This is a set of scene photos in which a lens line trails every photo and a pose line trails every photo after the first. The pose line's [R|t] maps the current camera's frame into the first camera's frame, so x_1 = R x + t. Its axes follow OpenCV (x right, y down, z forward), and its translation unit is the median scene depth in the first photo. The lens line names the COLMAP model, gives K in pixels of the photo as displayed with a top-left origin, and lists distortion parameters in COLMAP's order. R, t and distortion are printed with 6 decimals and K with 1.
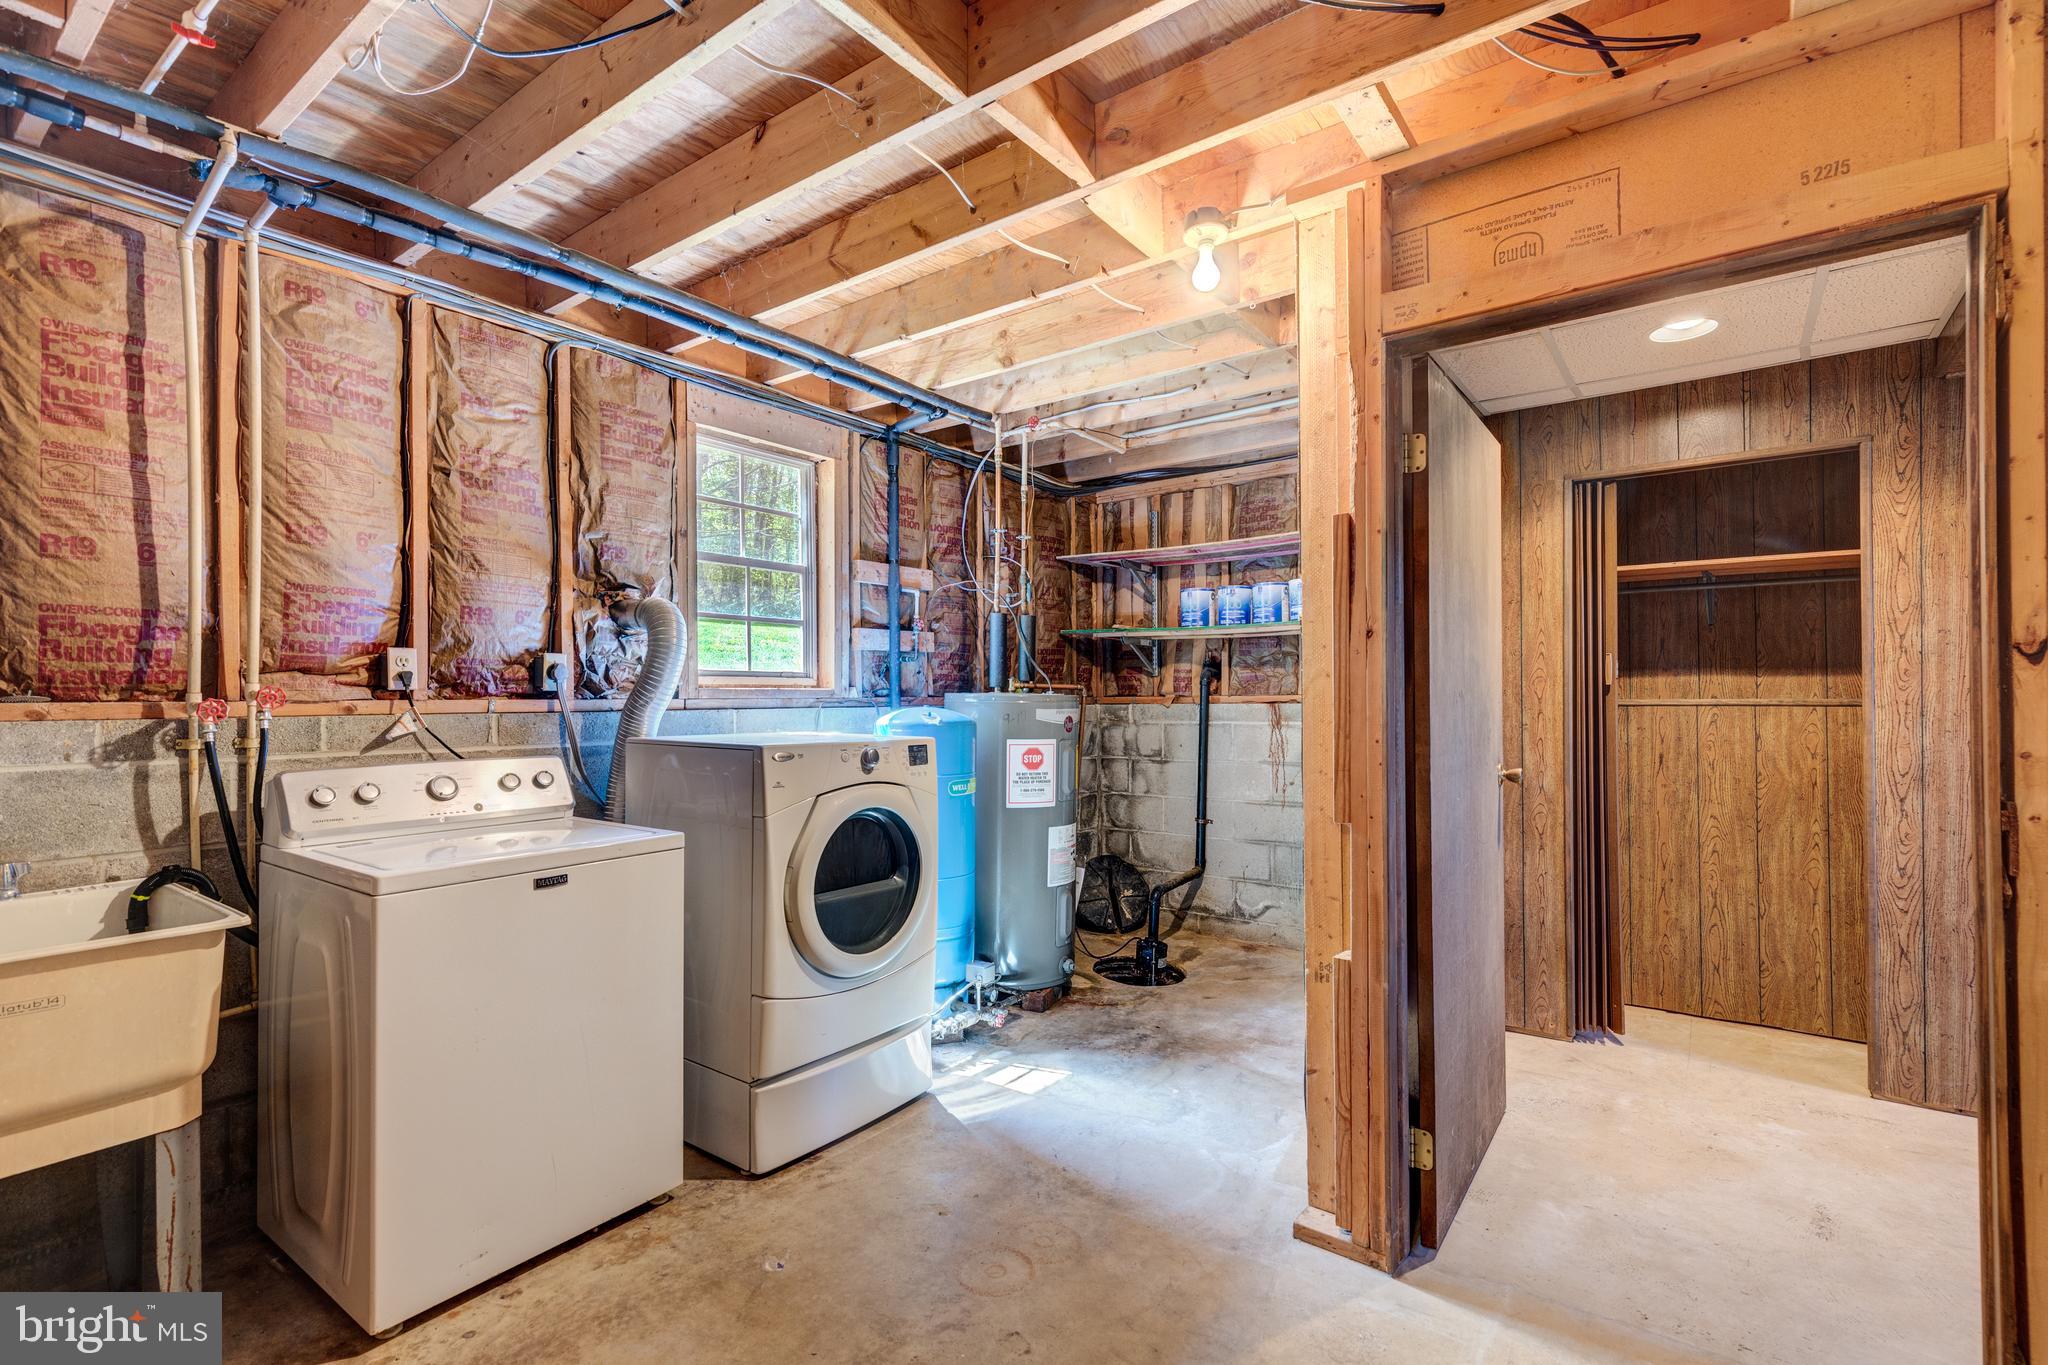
lens RADIAL K [[921.6, 0, 1024.0], [0, 921.6, 688.6], [0, 0, 1]] dist [0.007856, -0.002436]
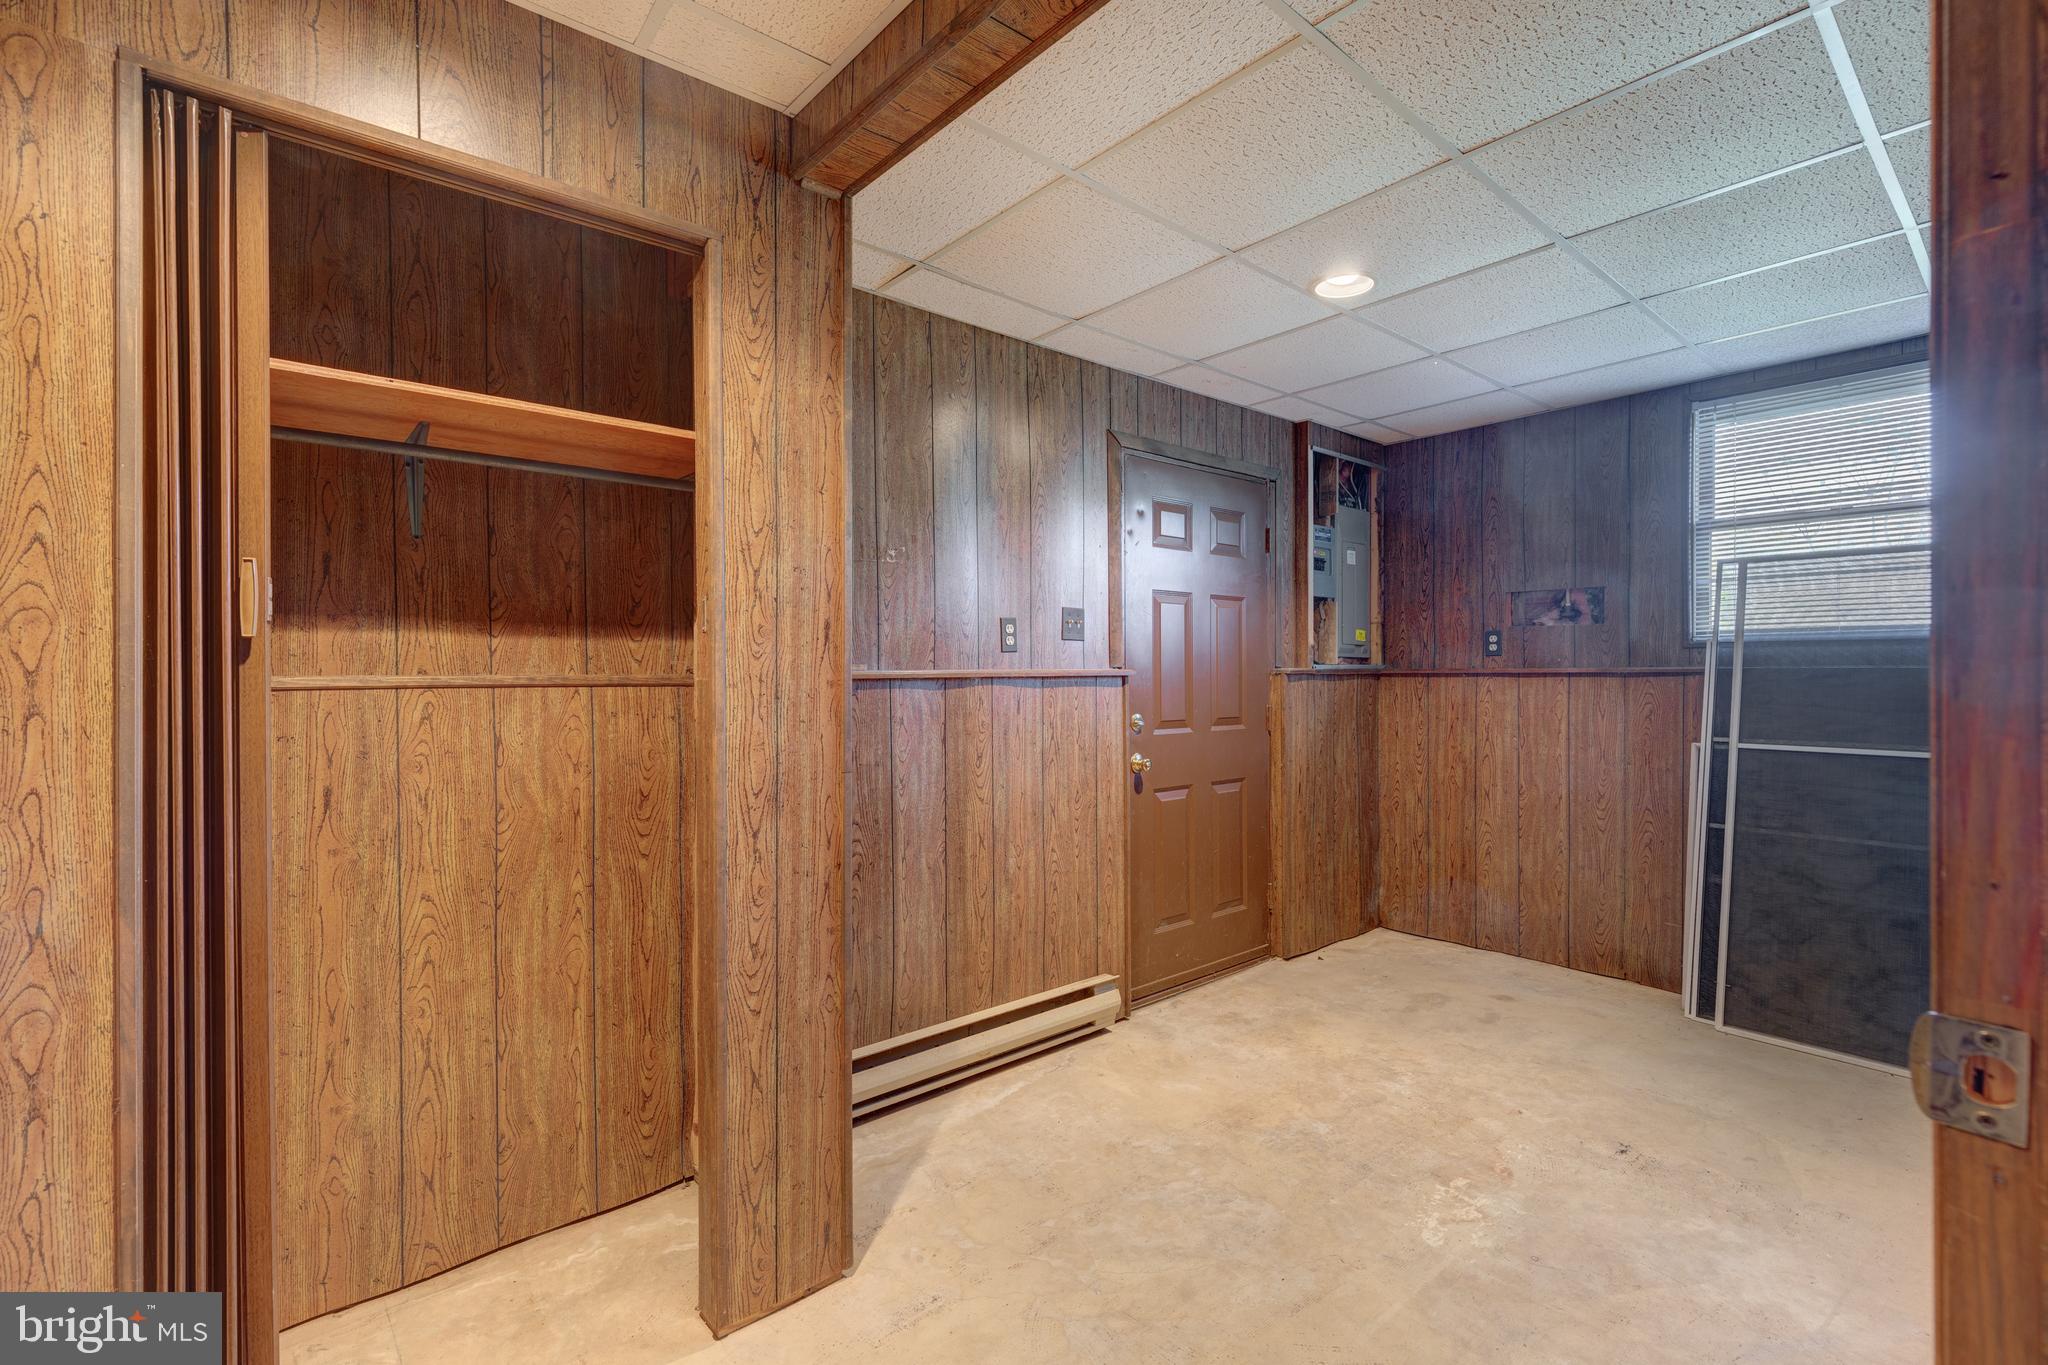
lens RADIAL K [[921.6, 0, 964.5], [0, 921.6, 675.6], [0, 0, 1]] dist [0.007856, -0.002436]
pose [[0.235455, 0.002222, 0.971883, 0.314091], [-0.004478, 0.999989, -0.001202, 0.011139], [-0.971875, -0.004069, 0.235463, 0.596742]]
